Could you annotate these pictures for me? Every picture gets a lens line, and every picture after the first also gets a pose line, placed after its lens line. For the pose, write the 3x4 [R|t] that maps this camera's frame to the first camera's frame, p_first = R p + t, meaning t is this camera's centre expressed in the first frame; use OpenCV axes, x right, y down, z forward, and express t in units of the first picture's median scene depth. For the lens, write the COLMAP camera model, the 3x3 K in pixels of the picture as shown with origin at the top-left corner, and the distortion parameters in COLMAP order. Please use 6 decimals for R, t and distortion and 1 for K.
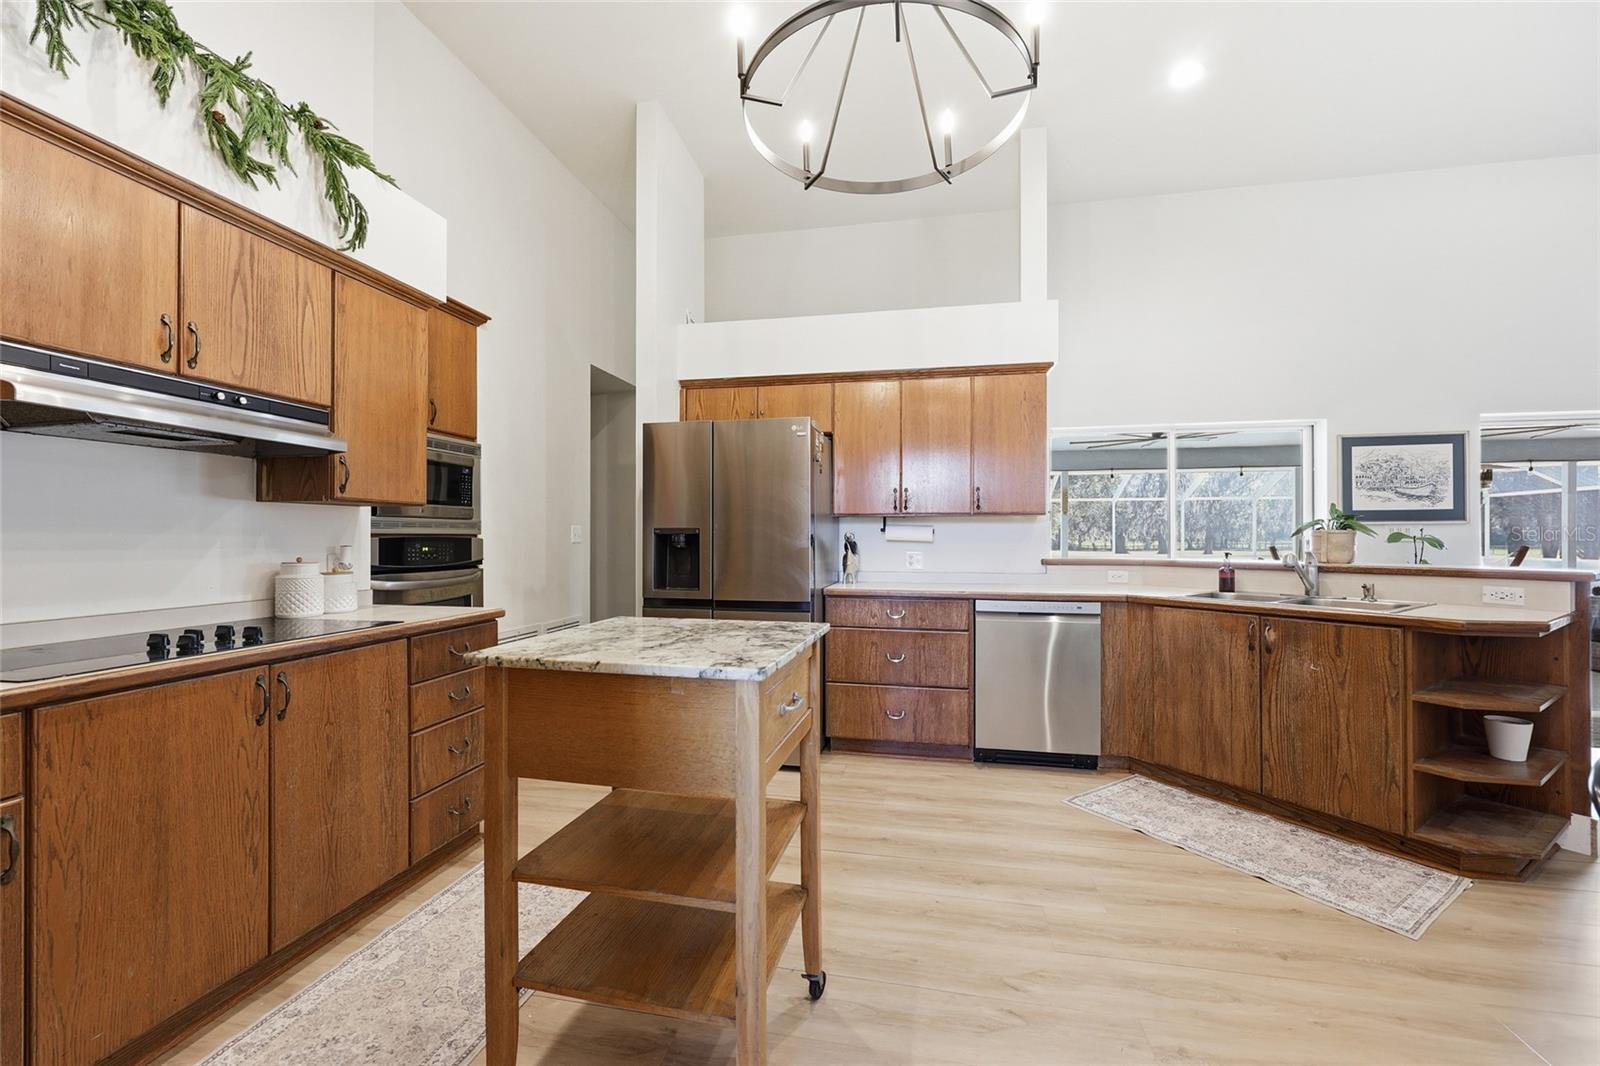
lens RADIAL K [[654.3, 0, 806.4], [0, 654.3, 534.9], [0, 0, 1]] dist [0.002830, -0.000281]
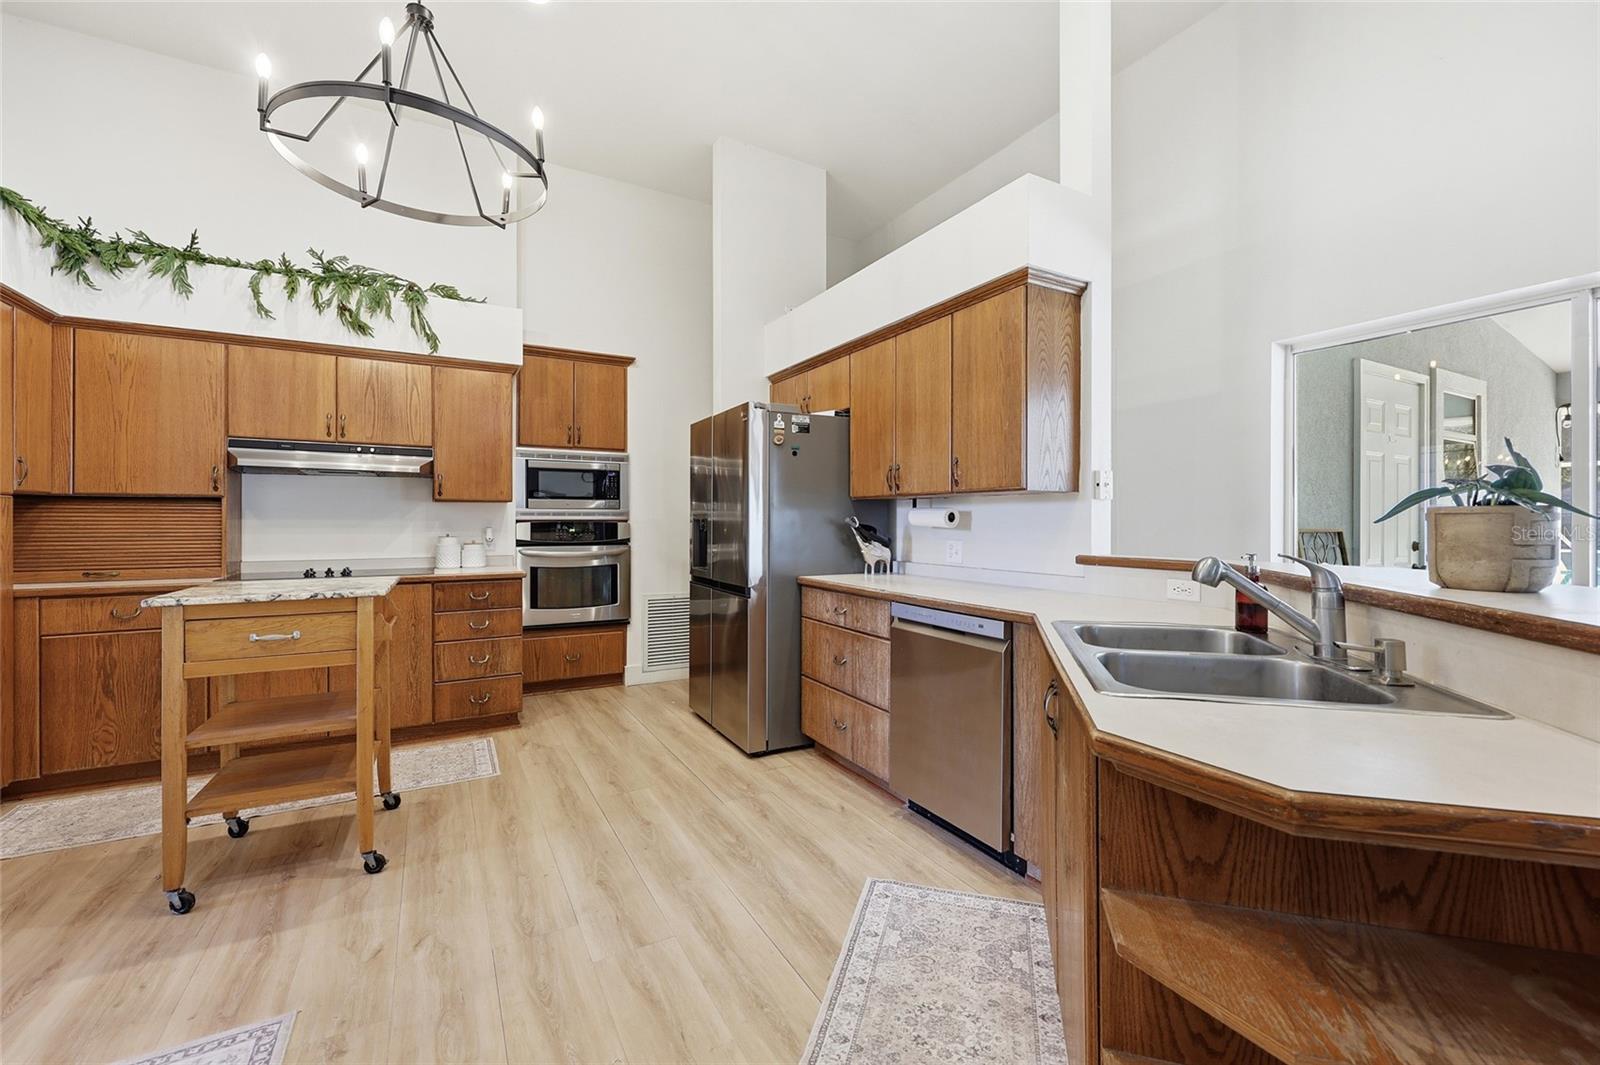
lens RADIAL K [[654.3, 0, 800.4], [0, 654.3, 525.3], [0, 0, 1]] dist [0.002830, -0.000281]
pose [[0.654356, 0.005282, -0.756168, 0.962378], [0.001721, 0.999963, 0.008474, -0.001195], [0.756185, -0.006846, 0.654323, 0.486928]]
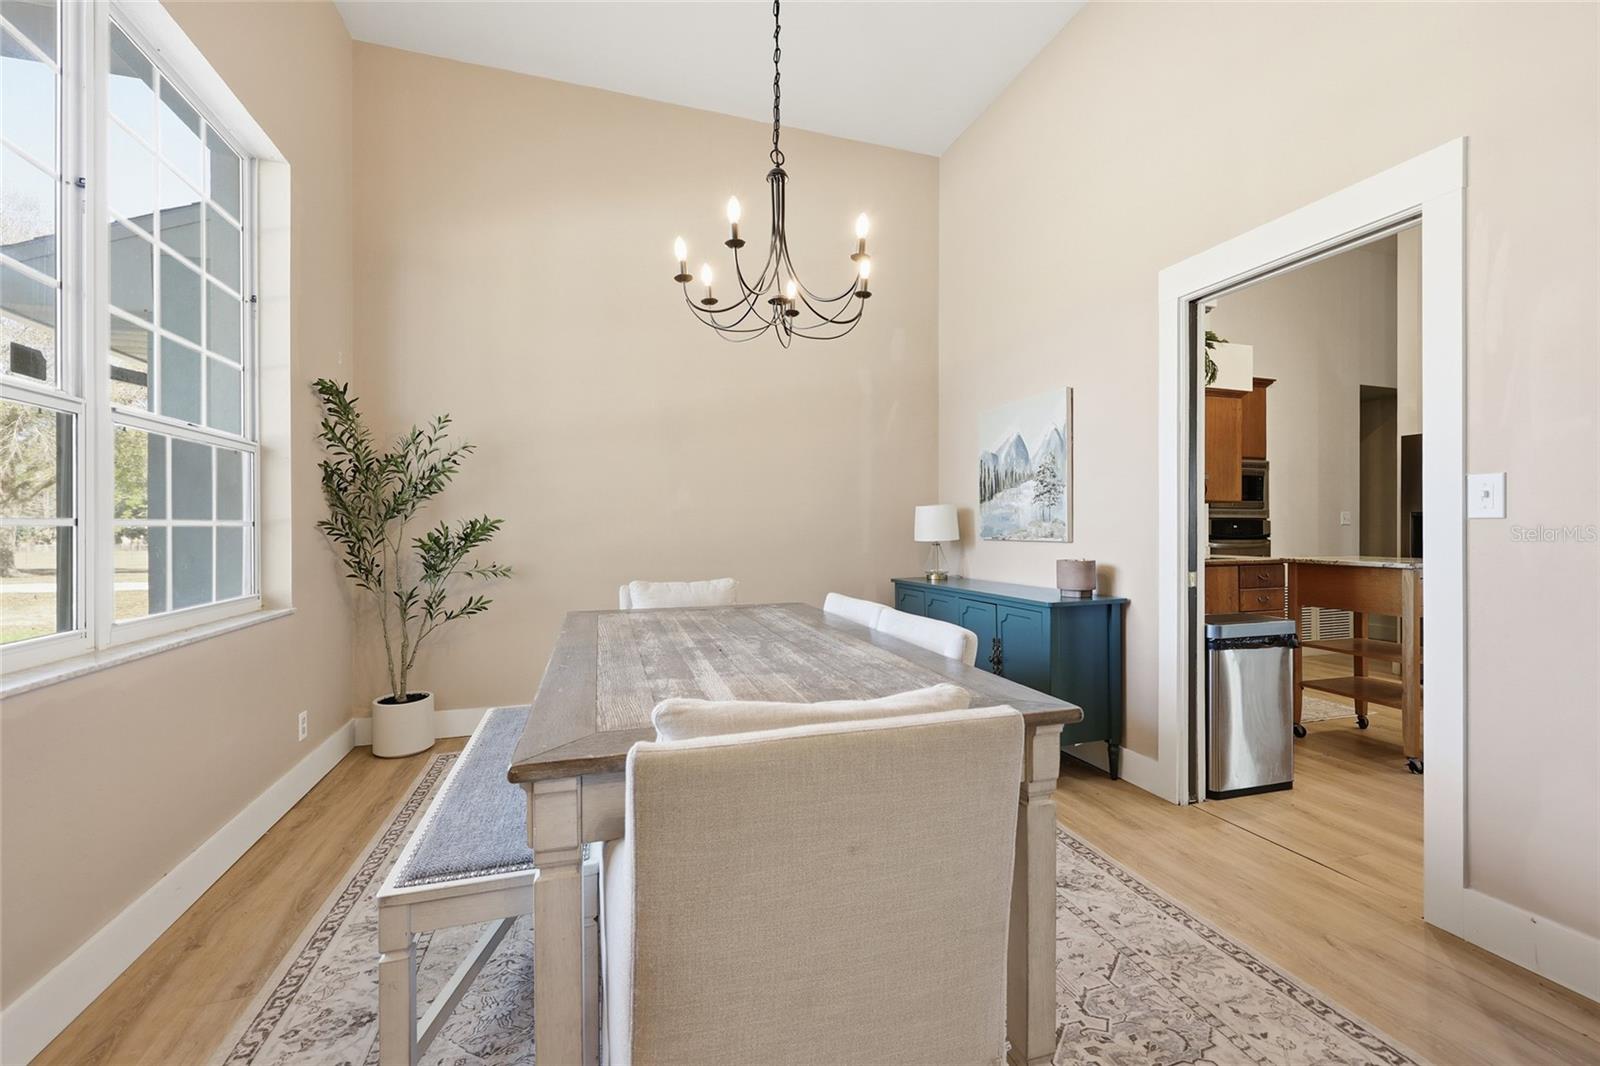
lens RADIAL K [[654.3, 0, 808.0], [0, 654.3, 527.2], [0, 0, 1]] dist [0.002830, -0.000281]
pose [[0.502865, 0.000865, -0.864365, 0.396609], [0.002017, 0.999996, 0.002174, 0.019946], [0.864363, -0.002836, 0.502861, -0.967622]]
